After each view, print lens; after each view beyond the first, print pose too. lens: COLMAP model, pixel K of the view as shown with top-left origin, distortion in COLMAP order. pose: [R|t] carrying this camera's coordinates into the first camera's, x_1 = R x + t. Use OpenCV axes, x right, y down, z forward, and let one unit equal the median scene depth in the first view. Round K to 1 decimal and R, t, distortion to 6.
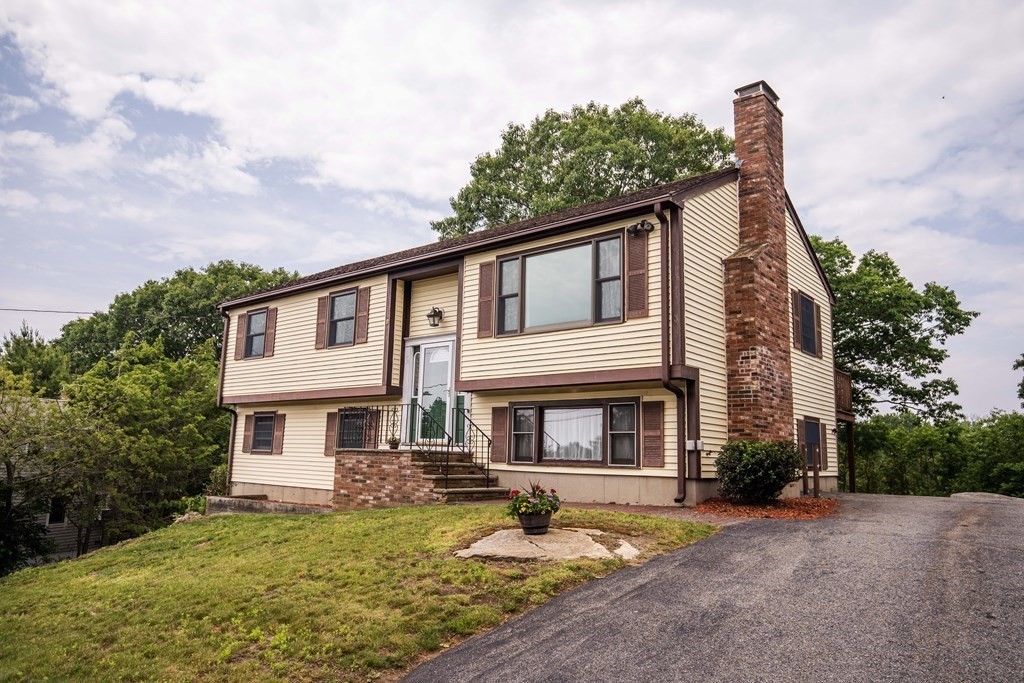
lens RADIAL K [[688.5, 0, 510.0], [0, 688.5, 339.7], [0, 0, 1]] dist [0.003355, 0.000591]
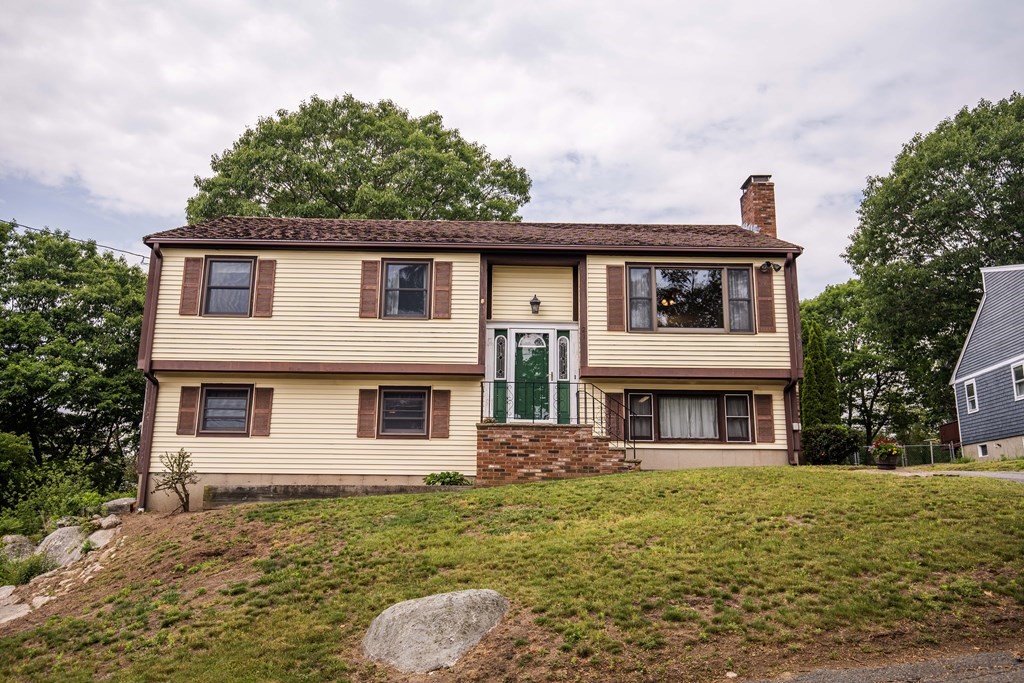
lens RADIAL K [[721.2, 0, 512.1], [0, 721.2, 347.9], [0, 0, 1]] dist [0.018283, 0.001151]
pose [[0.753498, 0.116602, 0.647028, -0.942996], [-0.101005, 0.992994, -0.061324, 0.116508], [-0.649646, -0.019146, 0.759996, 0.206970]]
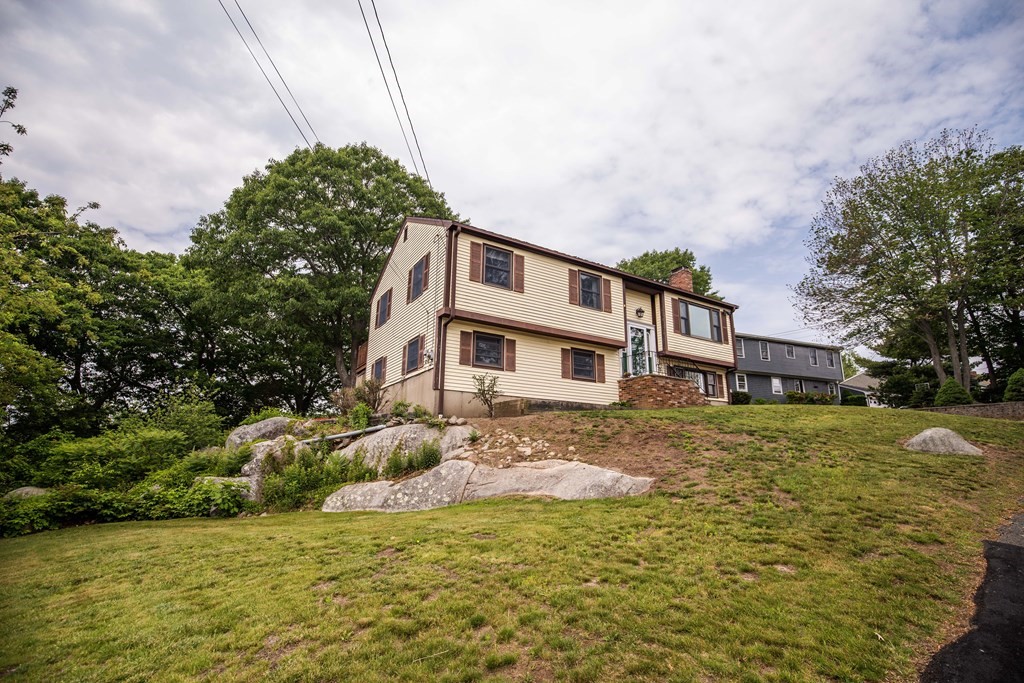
lens RADIAL K [[471.0, 0, 514.6], [0, 471.0, 341.9], [0, 0, 1]] dist [-0.018701, 0.000395]
pose [[0.303180, 0.214898, 0.928386, -1.547423], [-0.159314, 0.971959, -0.172958, 0.358420], [-0.939522, -0.095467, 0.328915, 1.000268]]
